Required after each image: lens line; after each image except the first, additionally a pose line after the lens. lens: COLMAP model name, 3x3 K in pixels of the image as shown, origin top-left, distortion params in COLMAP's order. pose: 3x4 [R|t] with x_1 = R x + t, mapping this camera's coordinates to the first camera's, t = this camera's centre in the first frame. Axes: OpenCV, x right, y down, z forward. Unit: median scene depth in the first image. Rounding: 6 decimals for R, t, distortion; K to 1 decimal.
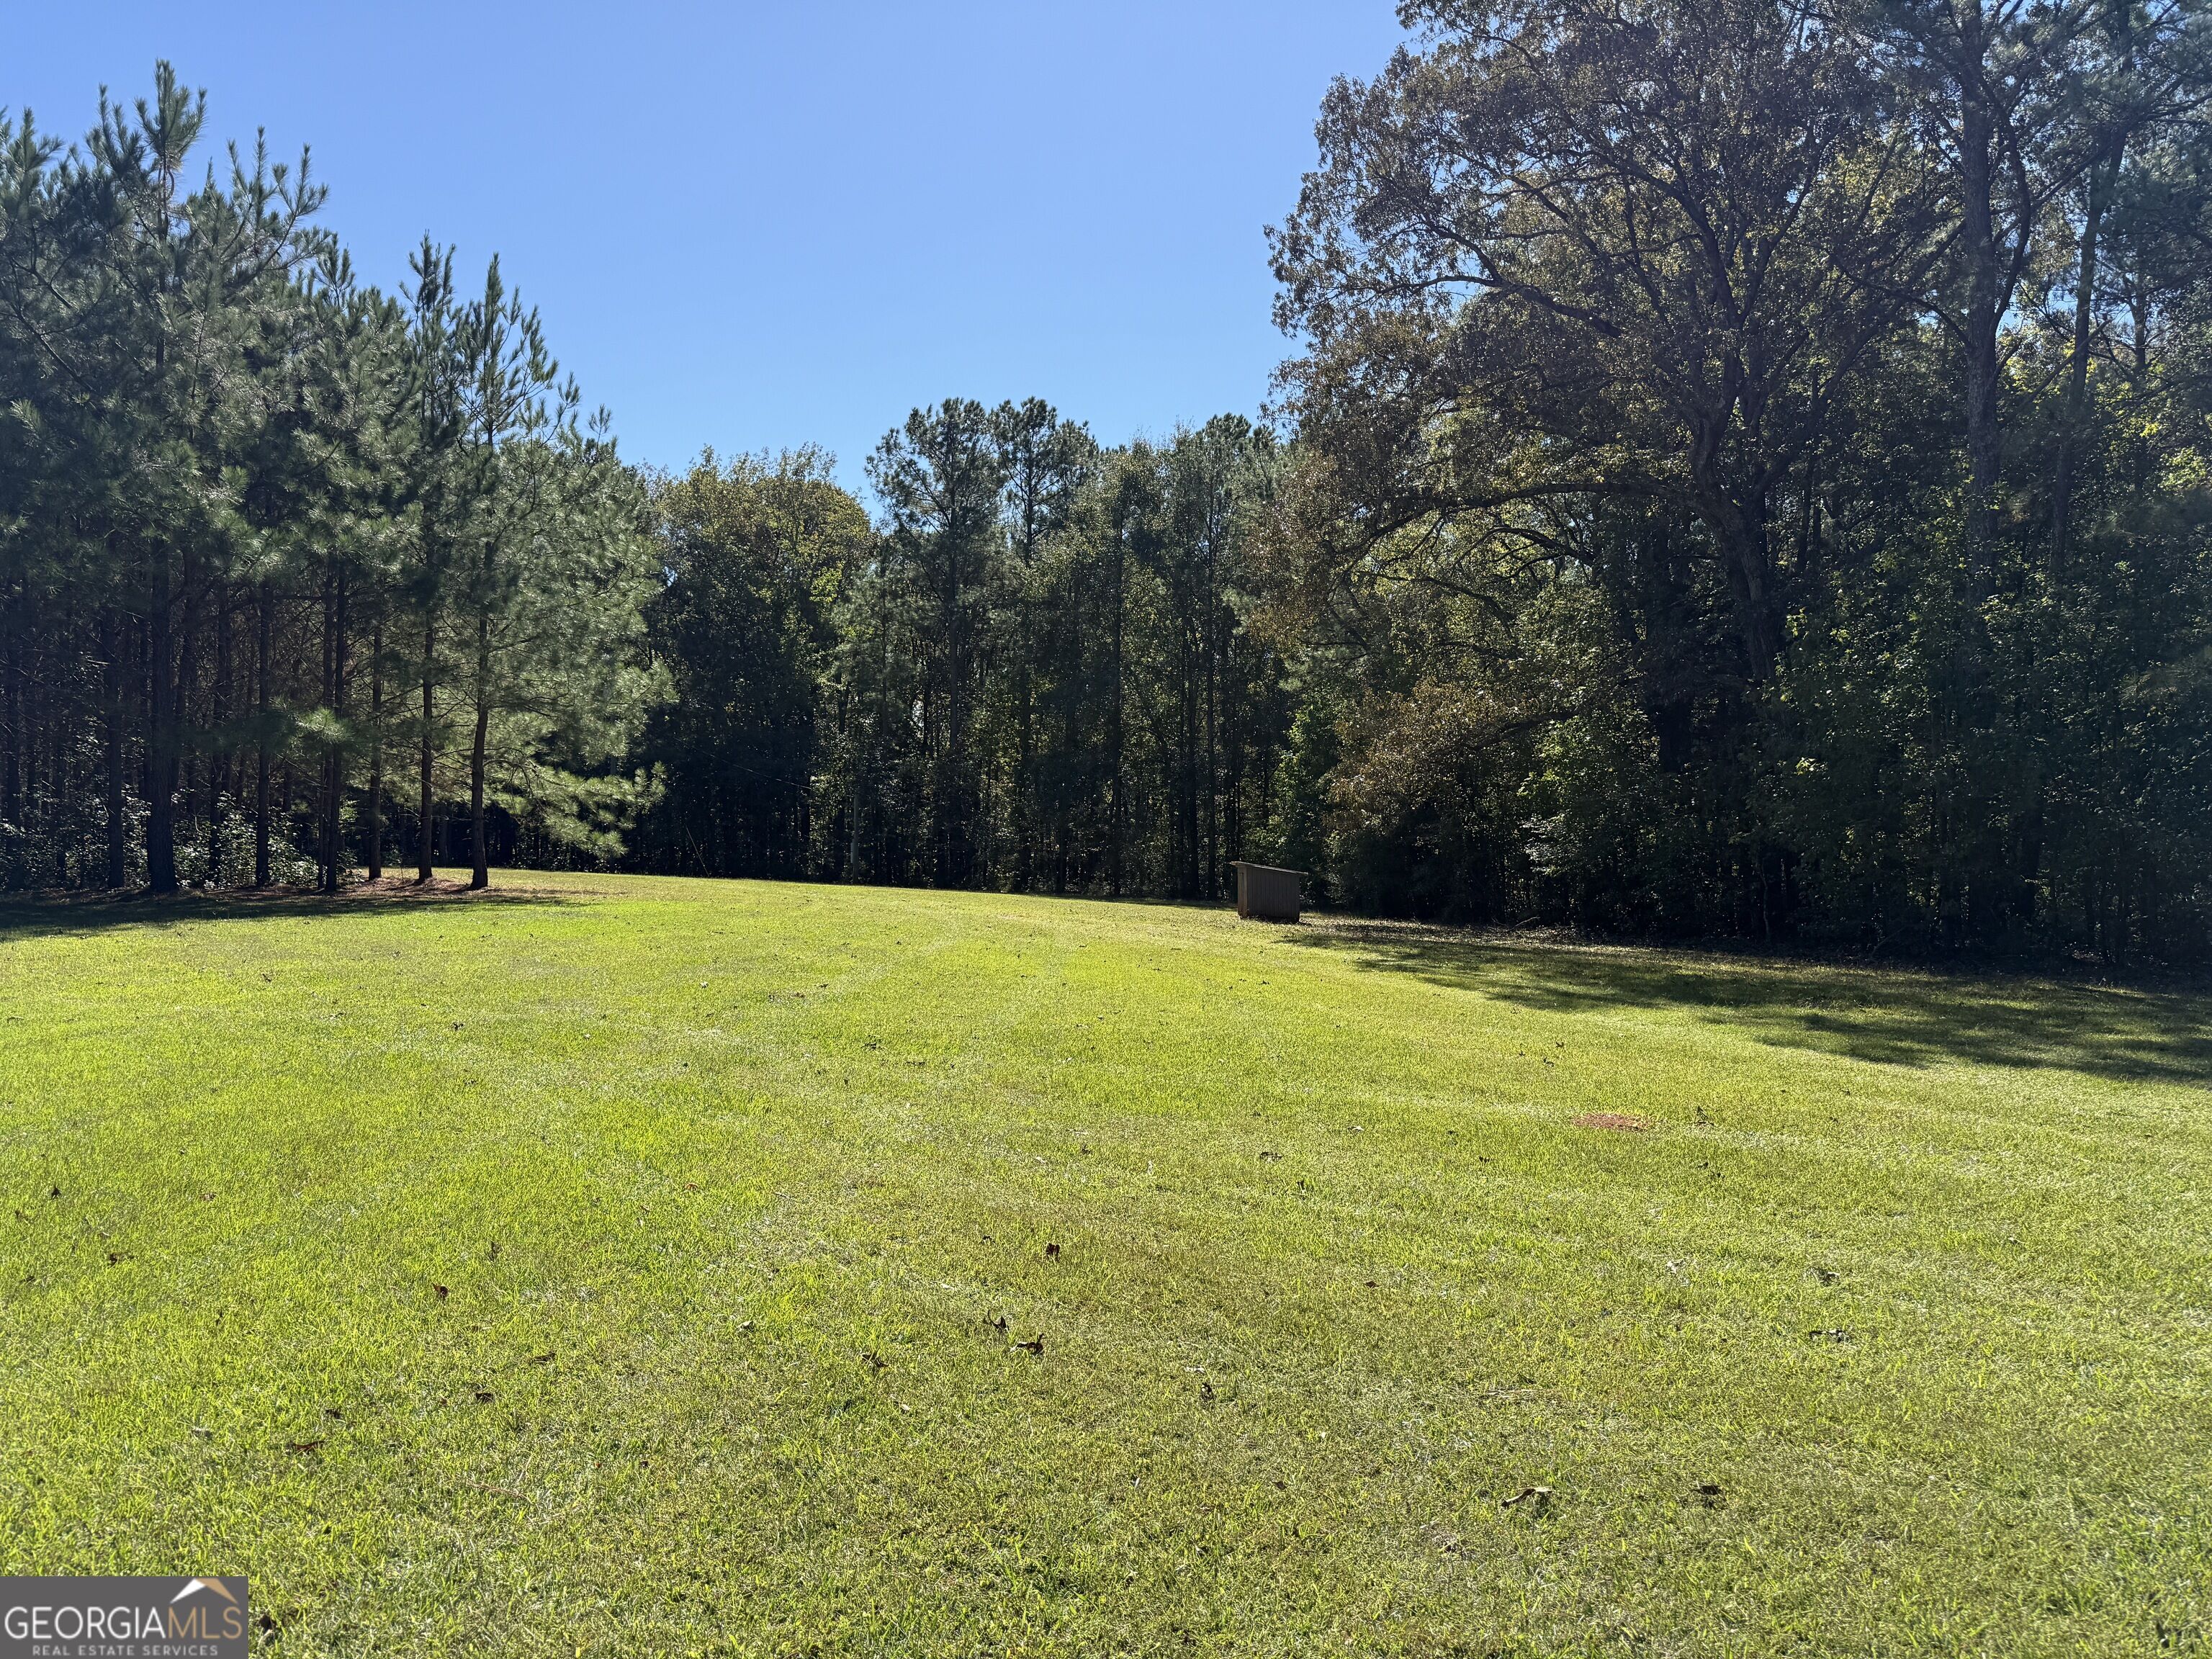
lens RADIAL K [[1547.2, 0, 1065.0], [0, 1547.2, 860.7], [0, 0, 1]] dist [0.005204, -0.017176]
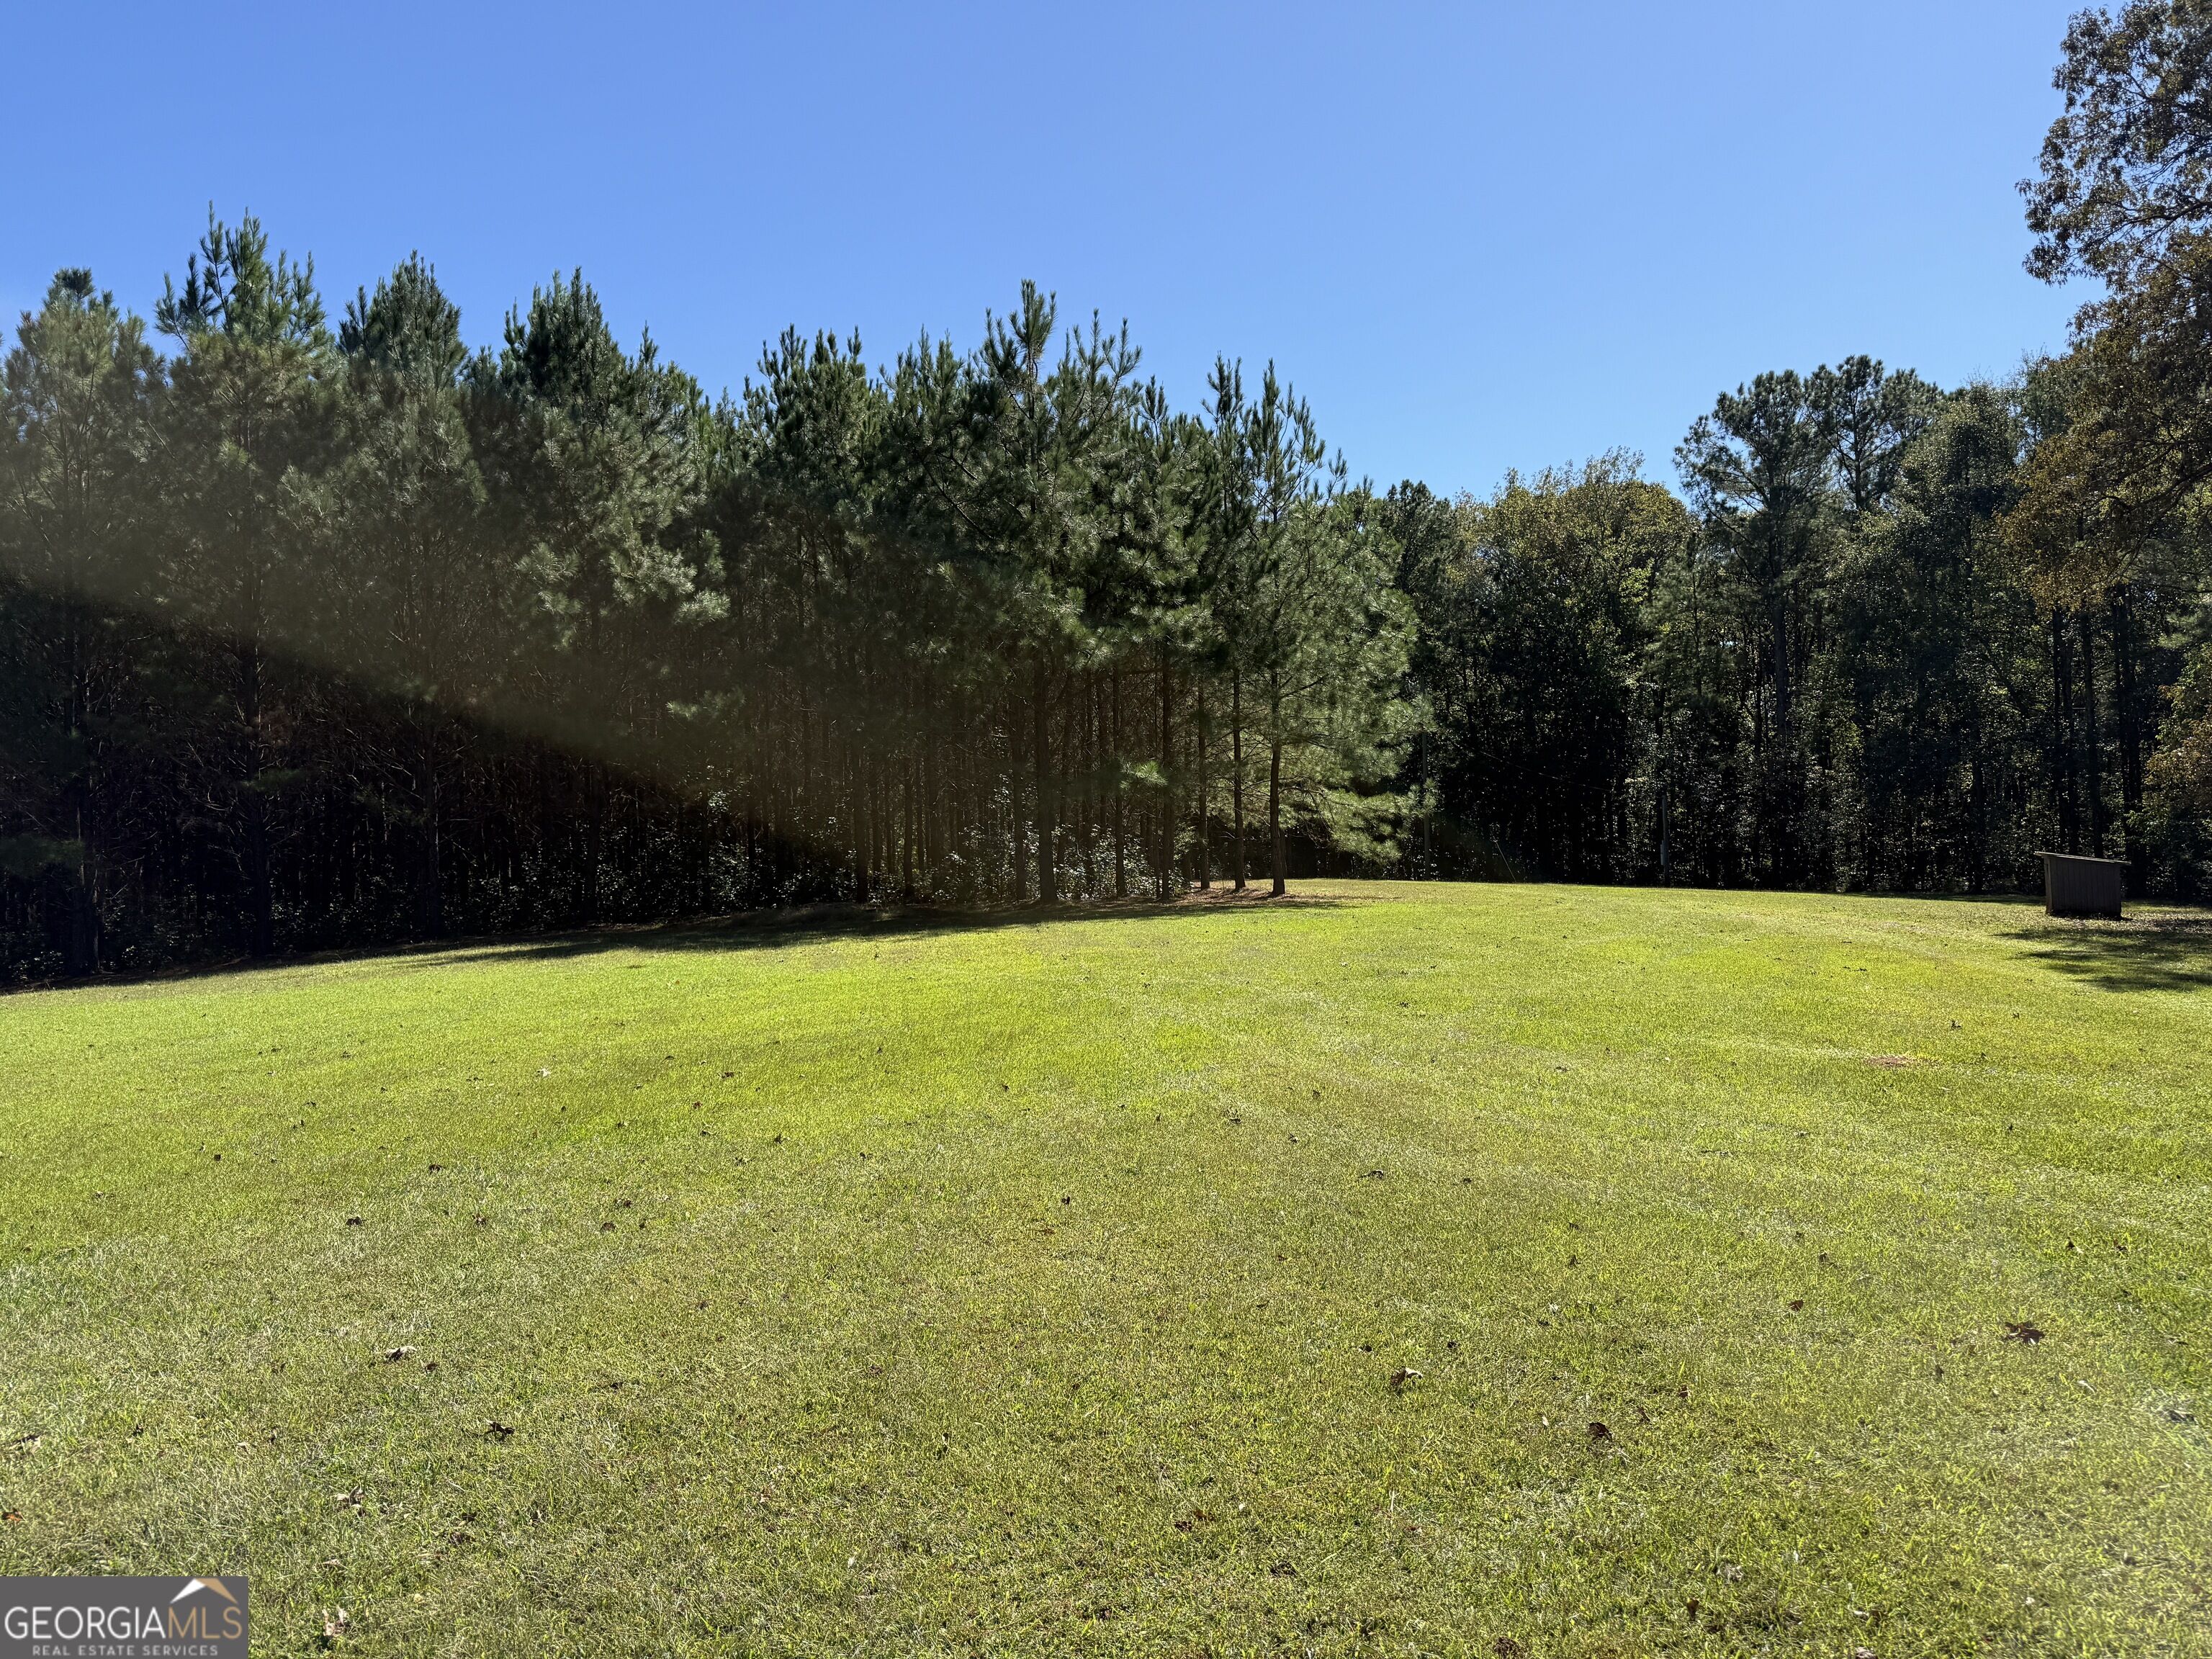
lens RADIAL K [[1577.1, 0, 1067.1], [0, 1577.1, 889.1], [0, 0, 1]] dist [0.097659, -0.115659]
pose [[0.851049, -0.023167, -0.524576, 0.144567], [0.030812, 0.999508, 0.005847, 0.001019], [0.524182, -0.021139, 0.851344, -0.153938]]
